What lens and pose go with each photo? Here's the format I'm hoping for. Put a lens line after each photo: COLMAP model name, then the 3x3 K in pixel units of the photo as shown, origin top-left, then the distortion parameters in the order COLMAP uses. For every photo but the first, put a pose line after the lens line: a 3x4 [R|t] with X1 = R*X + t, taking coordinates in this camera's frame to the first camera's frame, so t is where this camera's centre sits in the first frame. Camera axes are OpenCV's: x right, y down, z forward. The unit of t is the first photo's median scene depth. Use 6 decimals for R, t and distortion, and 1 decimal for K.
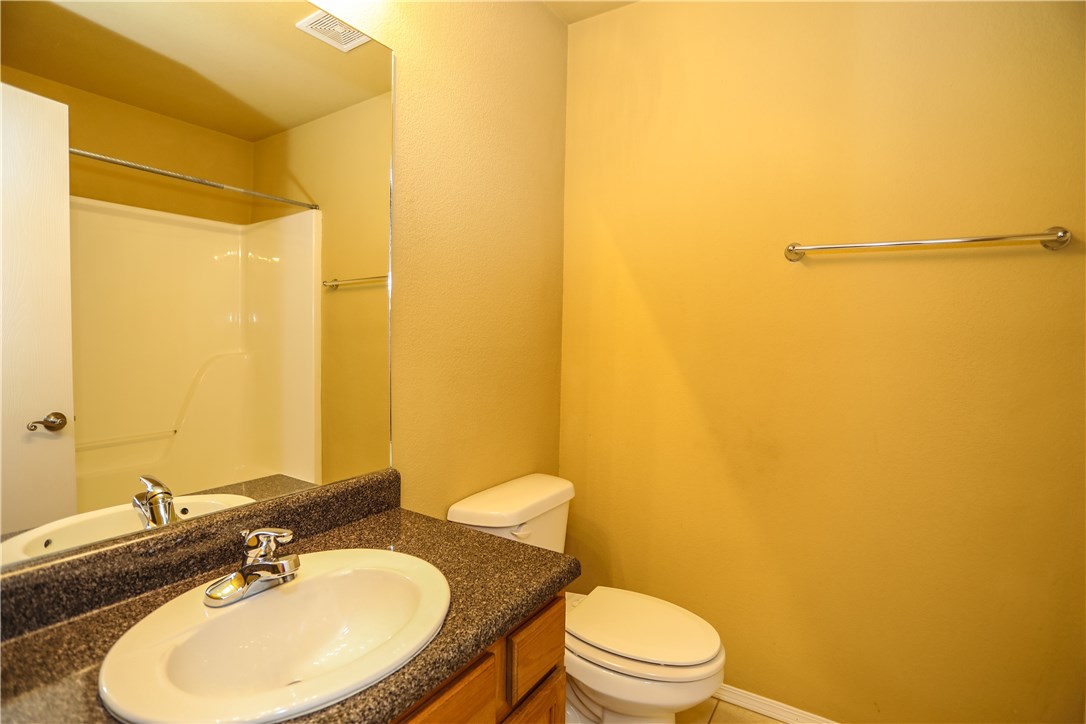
lens RADIAL K [[528.7, 0, 541.9], [0, 528.7, 361.6], [0, 0, 1]] dist [-0.071855, 0.028040]
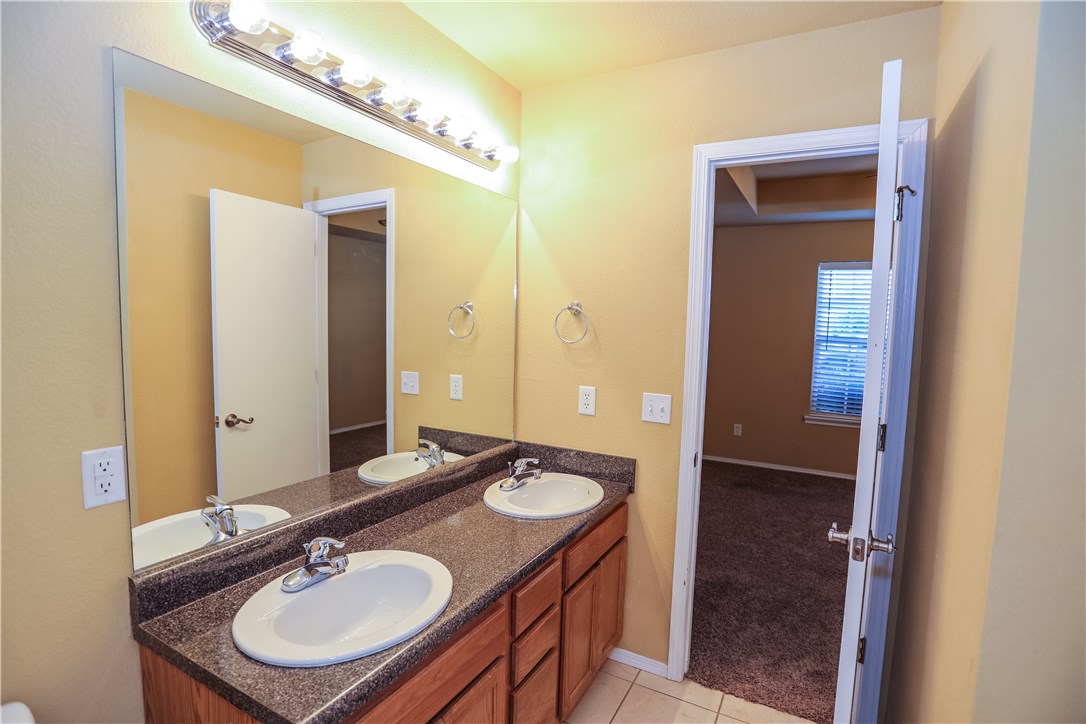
lens RADIAL K [[528.7, 0, 541.9], [0, 528.7, 363.7], [0, 0, 1]] dist [-0.071855, 0.028040]
pose [[0.997316, -0.002001, 0.073189, -0.120521], [0.000529, 0.999797, 0.020125, -0.116118], [-0.073214, -0.020032, 0.997115, -0.452698]]
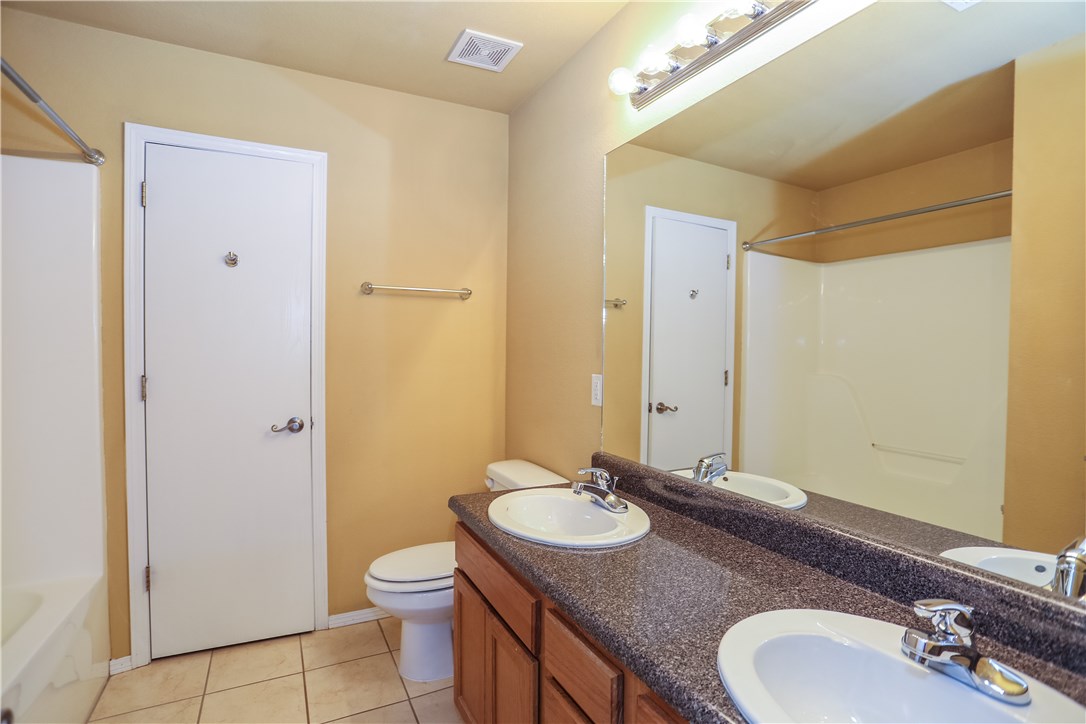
lens RADIAL K [[528.7, 0, 536.8], [0, 528.7, 361.1], [0, 0, 1]] dist [-0.071855, 0.028040]
pose [[-0.507957, -0.007909, -0.861346, 0.664160], [-0.074520, 0.996612, 0.034795, -0.045996], [0.858153, 0.081862, -0.506826, 1.029804]]
